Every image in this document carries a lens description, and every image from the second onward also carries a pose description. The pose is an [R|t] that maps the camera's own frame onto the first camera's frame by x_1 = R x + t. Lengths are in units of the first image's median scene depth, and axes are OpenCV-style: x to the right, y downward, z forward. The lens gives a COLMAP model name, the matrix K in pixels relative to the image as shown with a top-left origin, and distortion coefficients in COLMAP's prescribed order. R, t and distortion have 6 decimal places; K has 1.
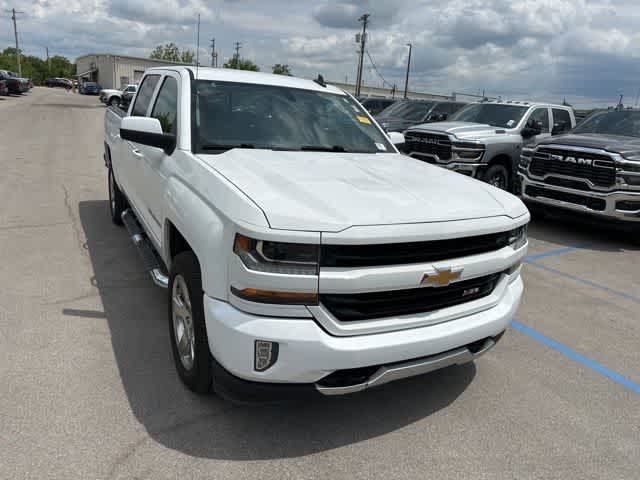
lens RADIAL K [[448.8, 0, 316.6], [0, 448.8, 244.5], [0, 0, 1]] dist [0.026639, -0.024499]
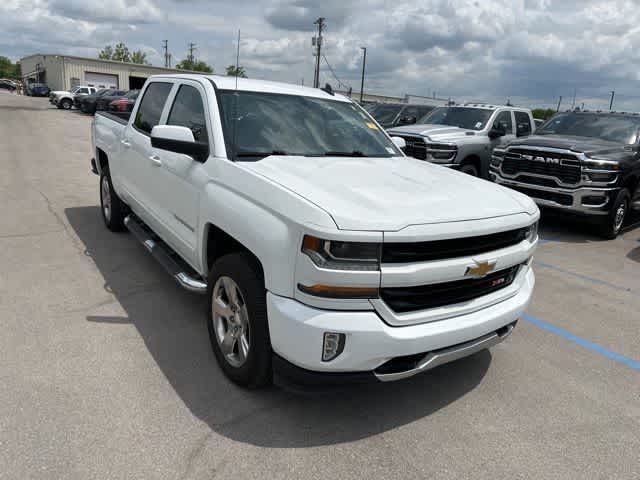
lens RADIAL K [[448.8, 0, 316.5], [0, 448.8, 237.6], [0, 0, 1]] dist [0.026639, -0.024499]
pose [[0.995410, -0.029261, 0.091122, -0.150020], [0.030739, 0.999417, -0.014857, -0.000979], [-0.090634, 0.017590, 0.995729, -0.050599]]
